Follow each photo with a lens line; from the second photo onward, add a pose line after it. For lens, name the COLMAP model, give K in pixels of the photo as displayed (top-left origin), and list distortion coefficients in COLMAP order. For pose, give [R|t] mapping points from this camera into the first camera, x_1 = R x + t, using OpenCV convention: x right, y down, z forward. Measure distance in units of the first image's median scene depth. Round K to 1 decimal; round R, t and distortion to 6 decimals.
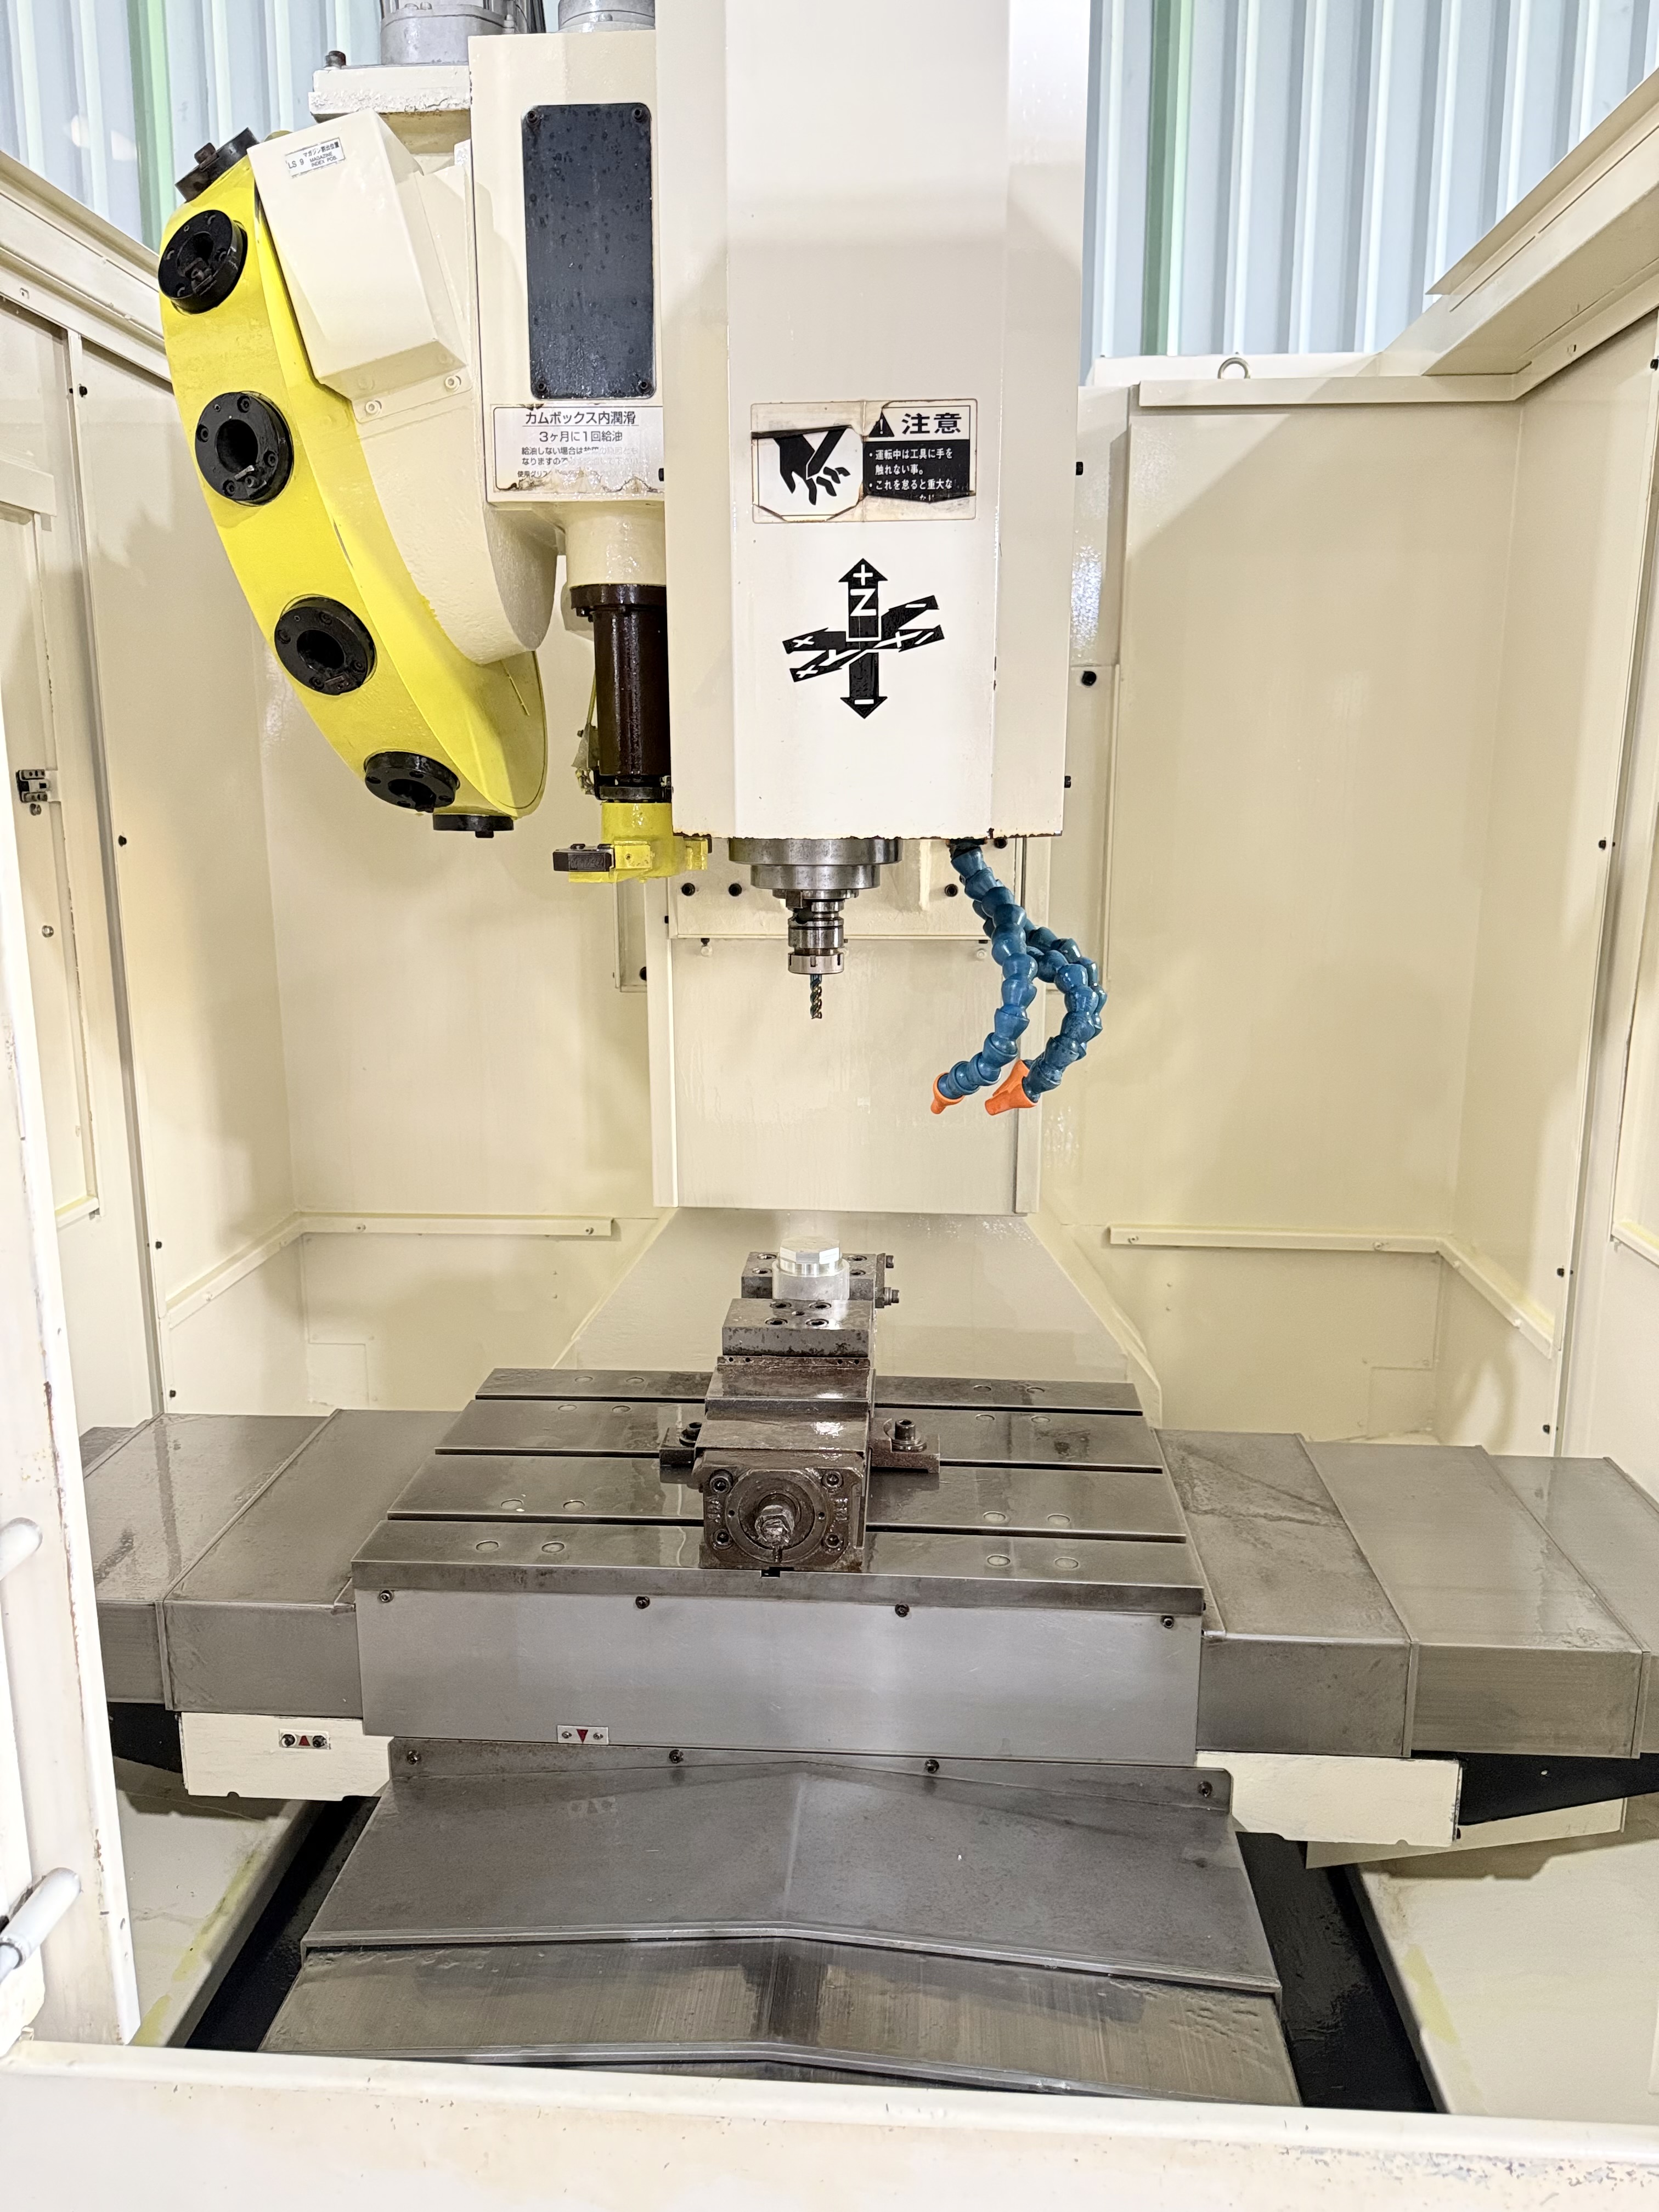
lens RADIAL K [[1567.4, 0, 828.3], [0, 1567.4, 1115.7], [0, 0, 1]] dist [0.053214, -0.091771]
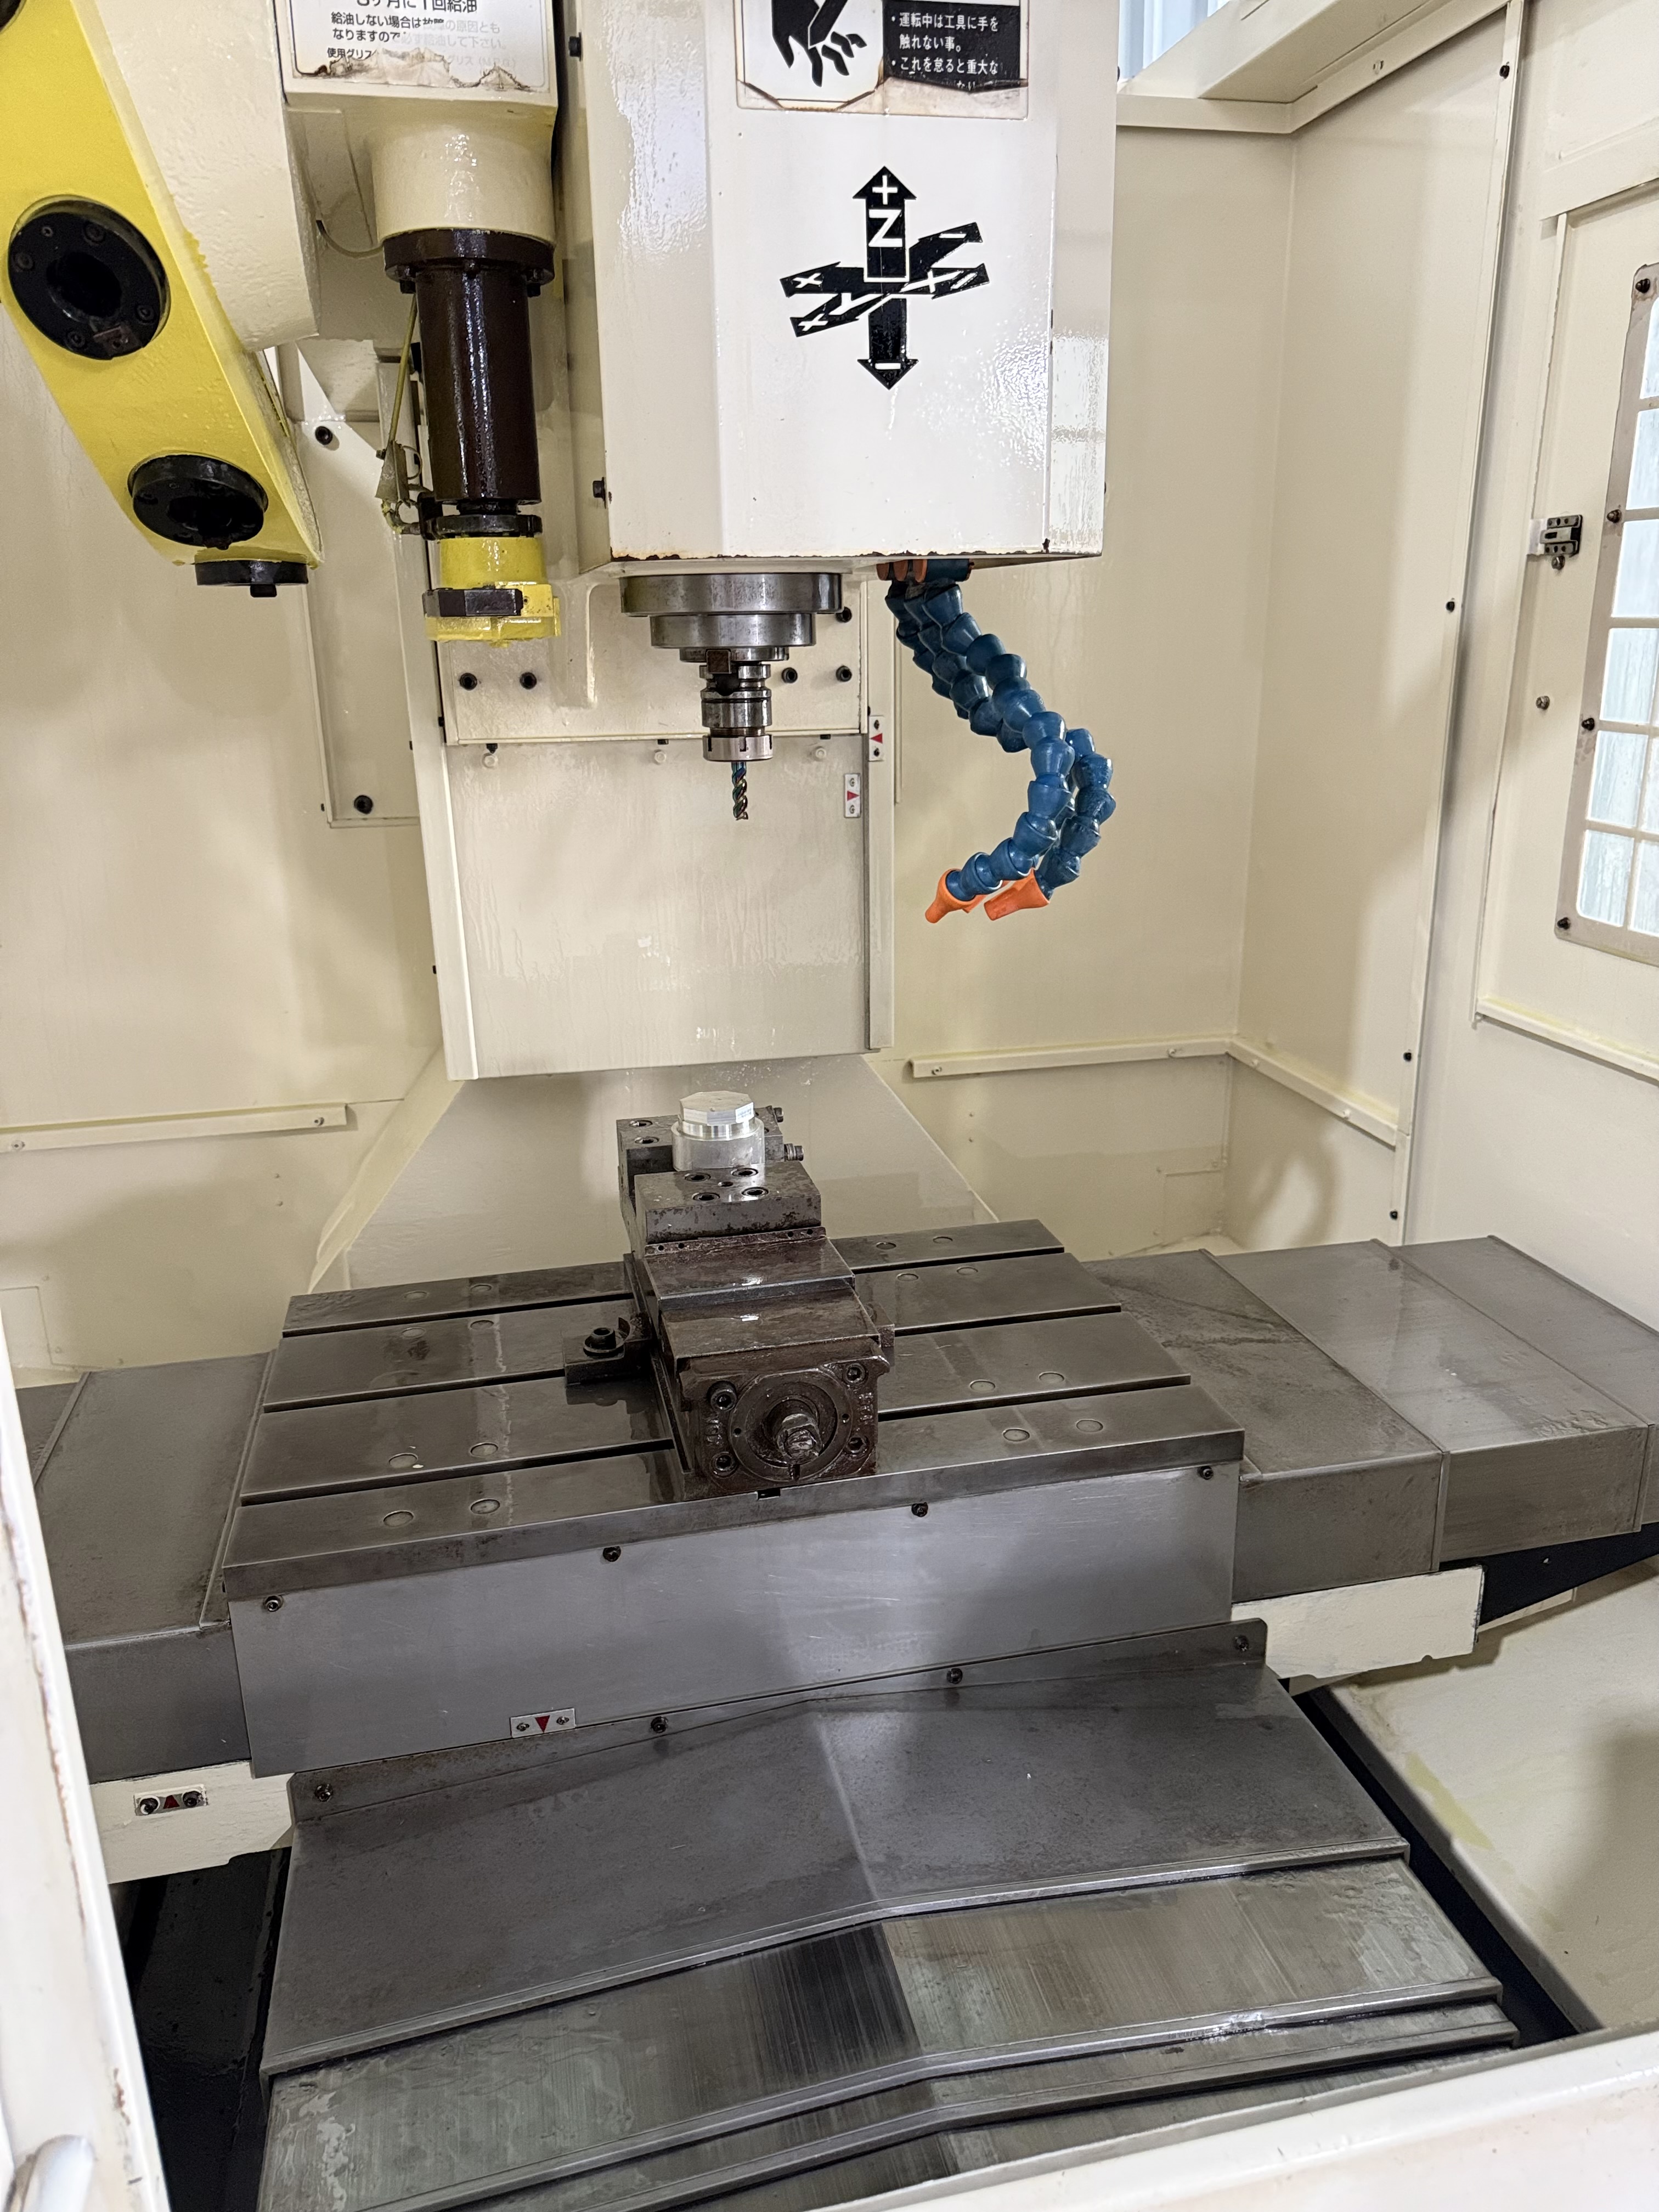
lens RADIAL K [[1567.4, 0, 828.3], [0, 1567.4, 1115.7], [0, 0, 1]] dist [0.053214, -0.091771]
pose [[0.959481, -0.101585, 0.262824, -0.201255], [0.077599, 0.991946, 0.100112, 0.012829], [-0.270877, -0.075660, 0.959636, 0.209480]]
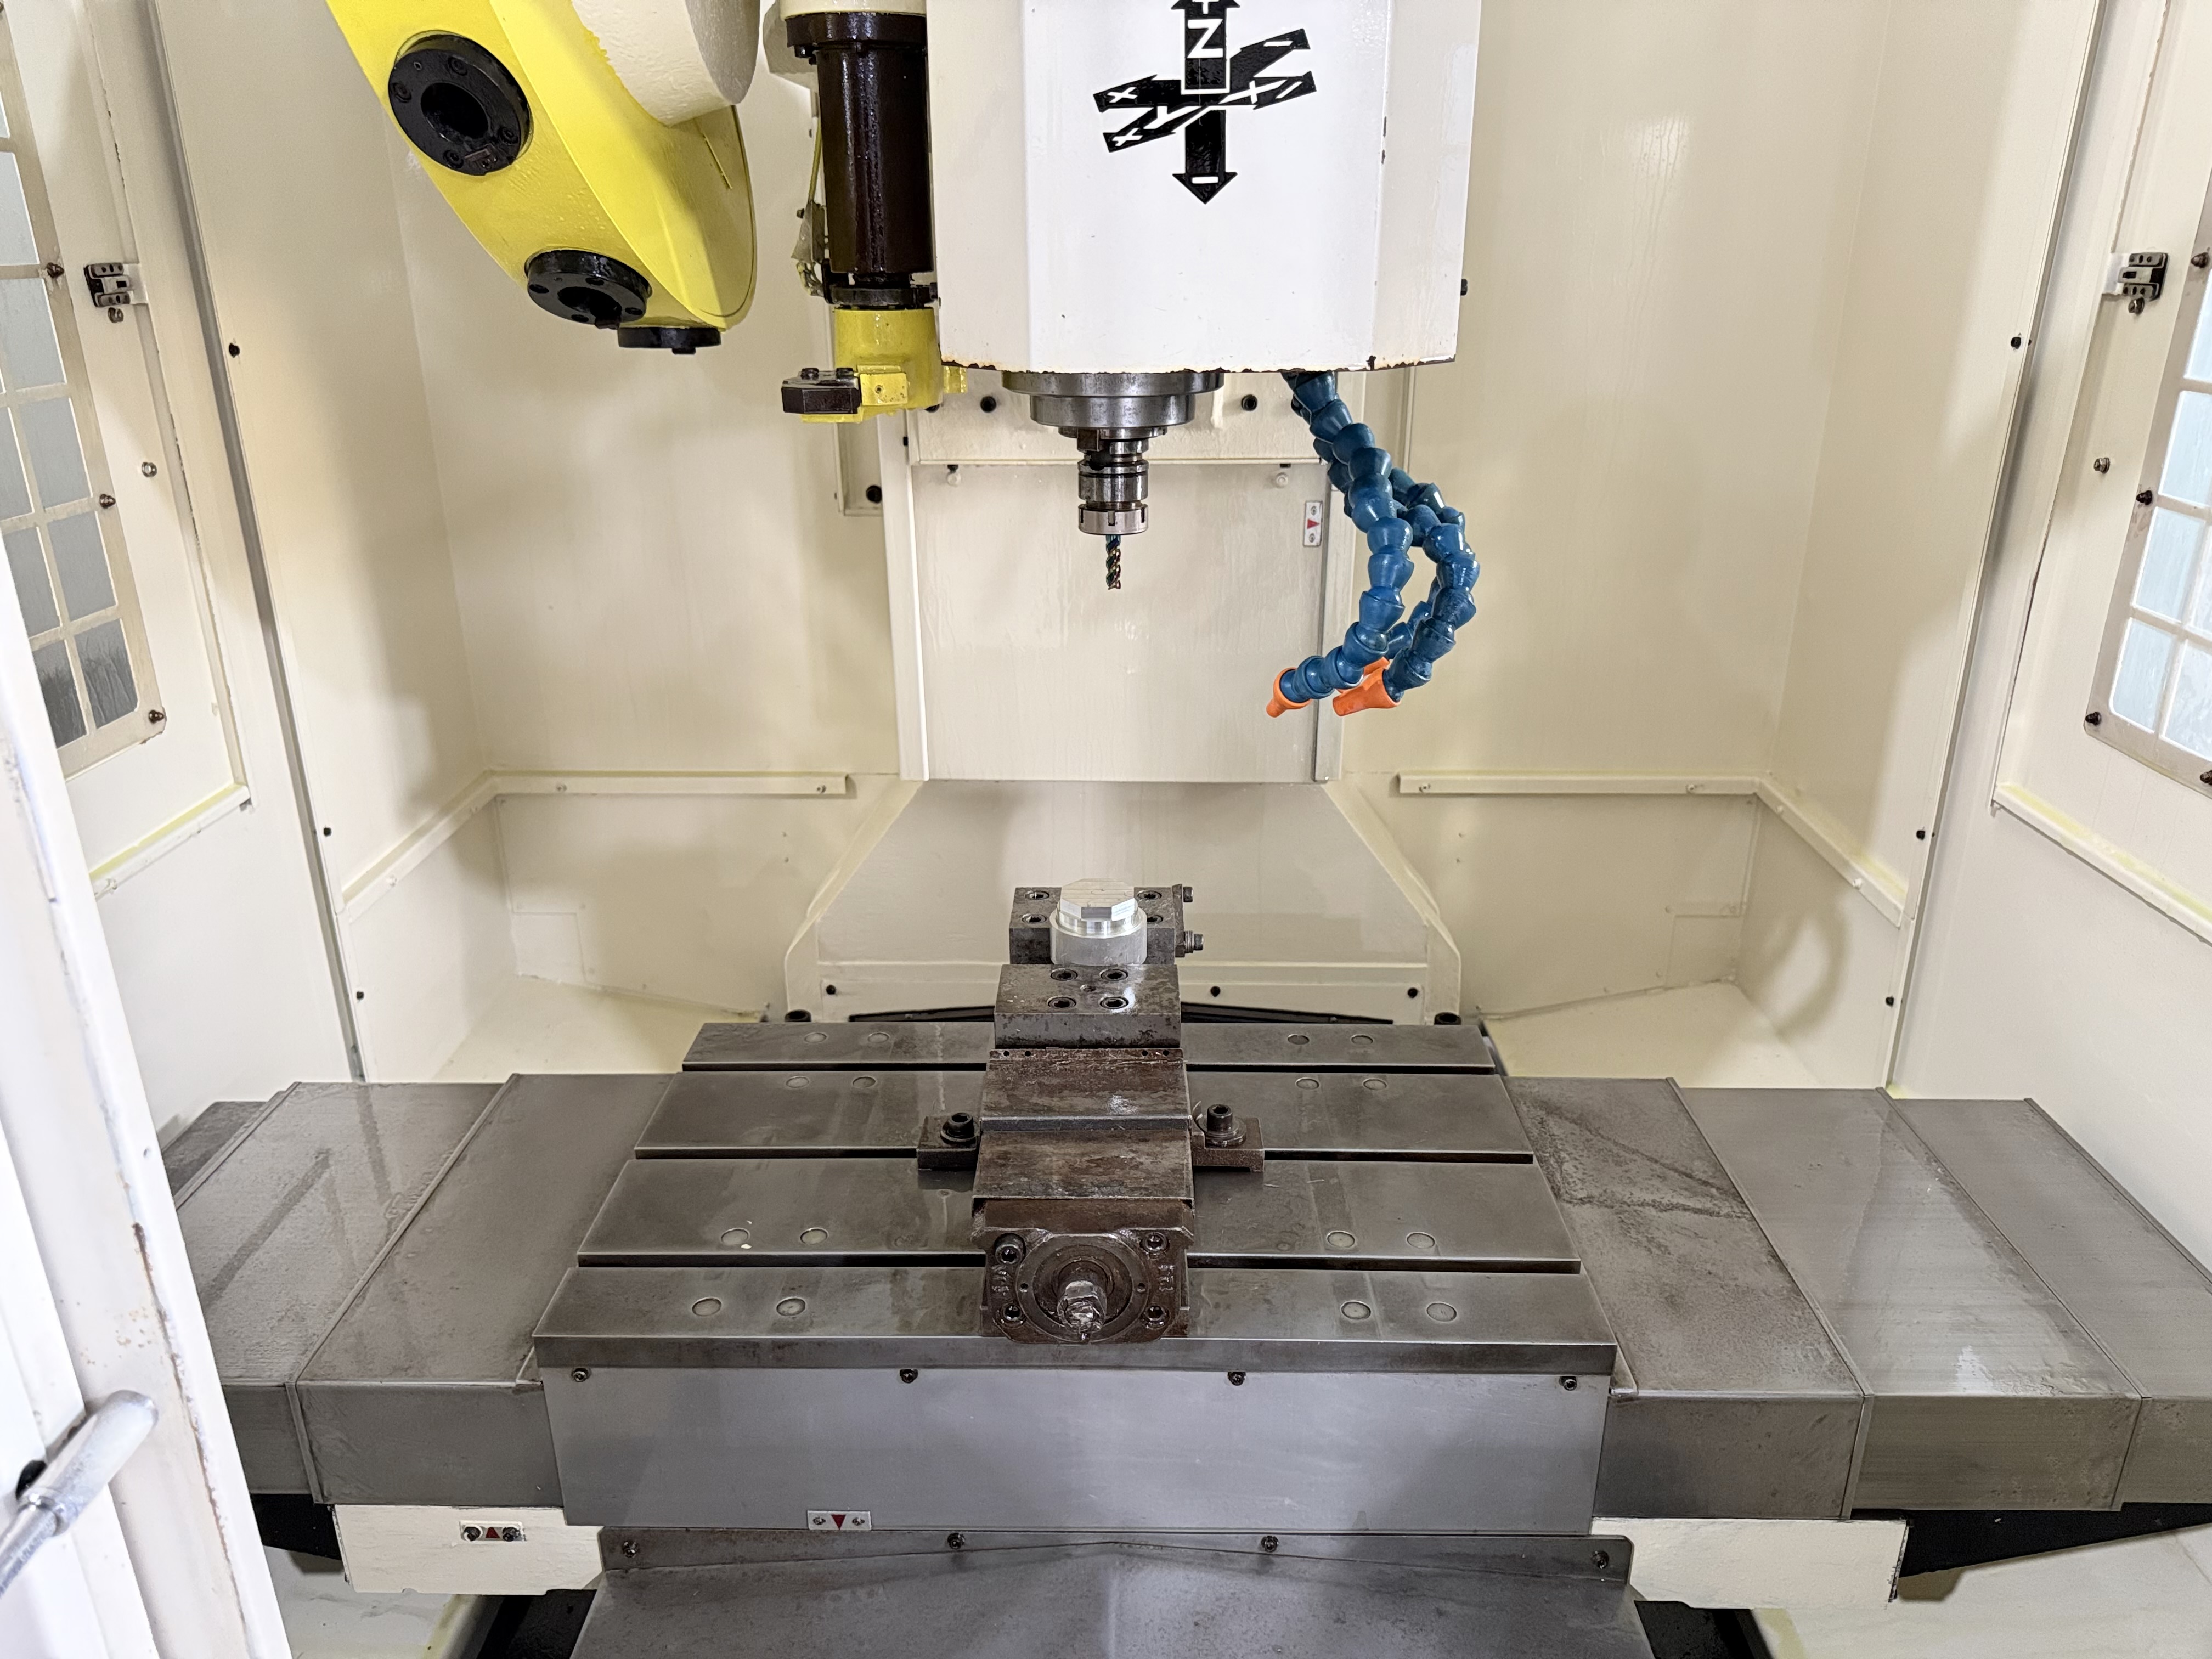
lens RADIAL K [[1576.7, 0, 1101.9], [0, 1576.7, 850.5], [0, 0, 1]] dist [0.011501, -0.015725]
pose [[0.998911, -0.022765, 0.040725, -0.052214], [0.015832, 0.986481, 0.163108, -0.063291], [-0.043888, -0.162285, 0.985767, 0.185944]]
